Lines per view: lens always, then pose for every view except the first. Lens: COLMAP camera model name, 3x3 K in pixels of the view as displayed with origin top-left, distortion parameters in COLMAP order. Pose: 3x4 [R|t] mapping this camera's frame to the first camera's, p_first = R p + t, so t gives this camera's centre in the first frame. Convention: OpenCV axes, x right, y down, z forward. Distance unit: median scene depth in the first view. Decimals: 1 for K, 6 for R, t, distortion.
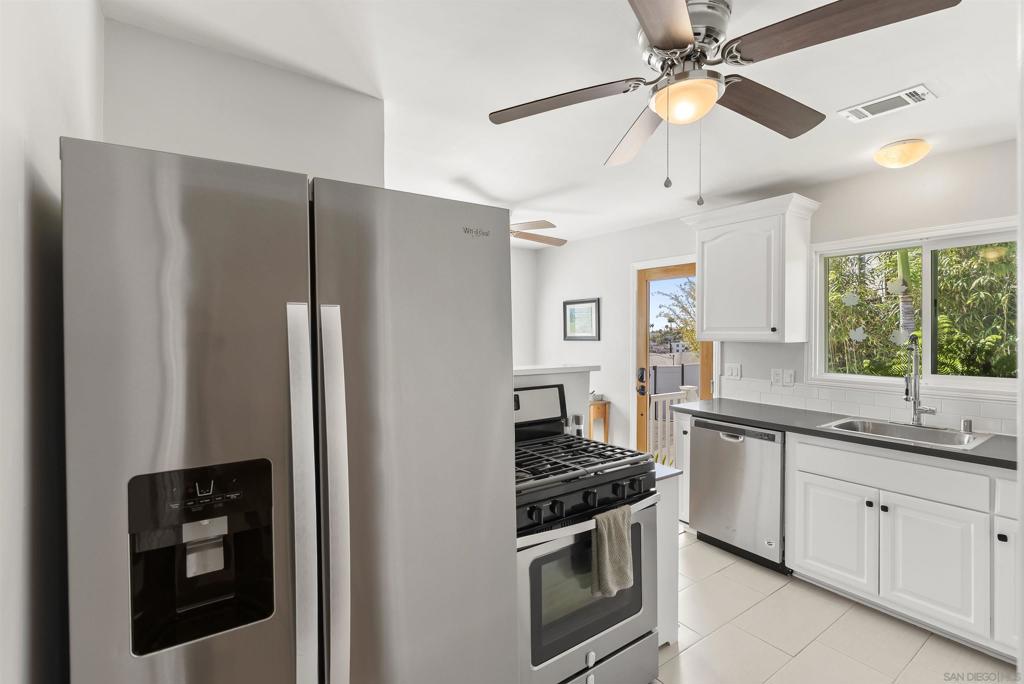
lens RADIAL K [[467.3, 0, 515.0], [0, 467.3, 337.2], [0, 0, 1]] dist [-0.003177, -0.001252]
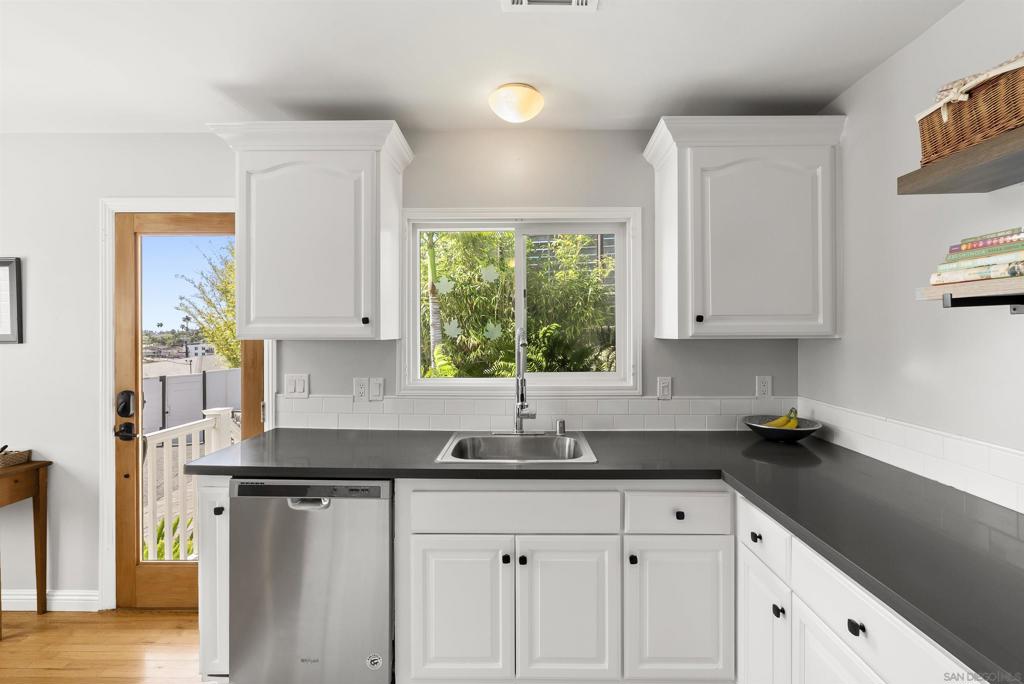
lens RADIAL K [[467.3, 0, 518.4], [0, 467.3, 332.5], [0, 0, 1]] dist [-0.003177, -0.001252]
pose [[0.590116, -0.001616, 0.807317, 0.129538], [0.010792, 0.999924, -0.005888, 0.006212], [-0.807246, 0.012187, 0.590089, 0.385614]]
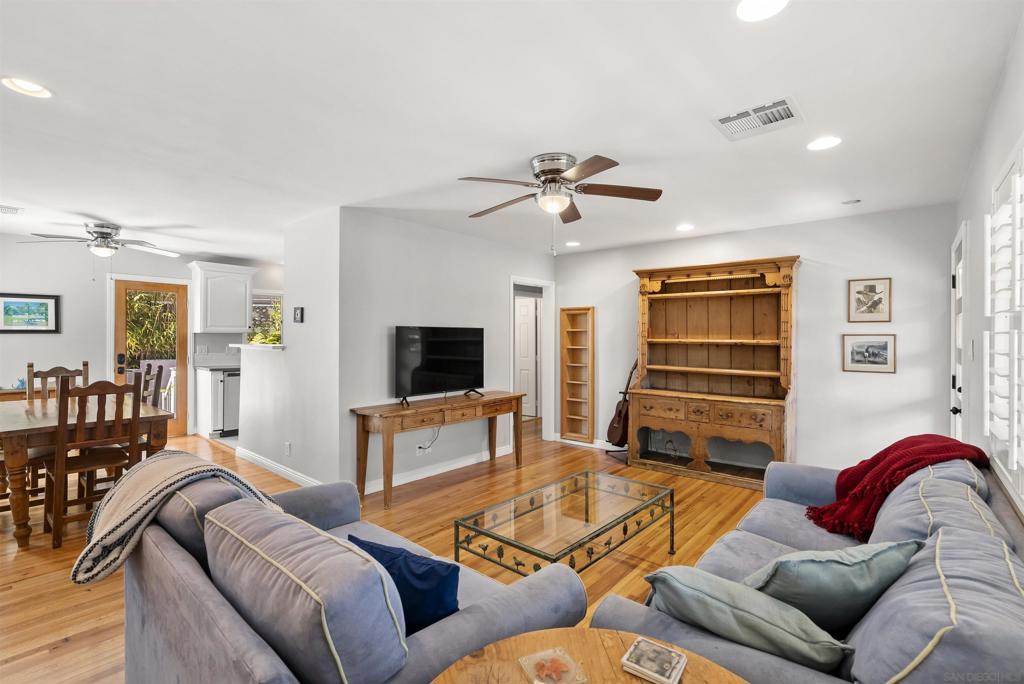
lens RADIAL K [[467.3, 0, 524.0], [0, 467.3, 334.8], [0, 0, 1]] dist [-0.003177, -0.001252]
pose [[-0.258467, 0.001760, 0.966019, -1.679955], [0.004783, 0.999988, -0.000542, 0.022986], [-0.966008, 0.004480, -0.258472, 0.291356]]
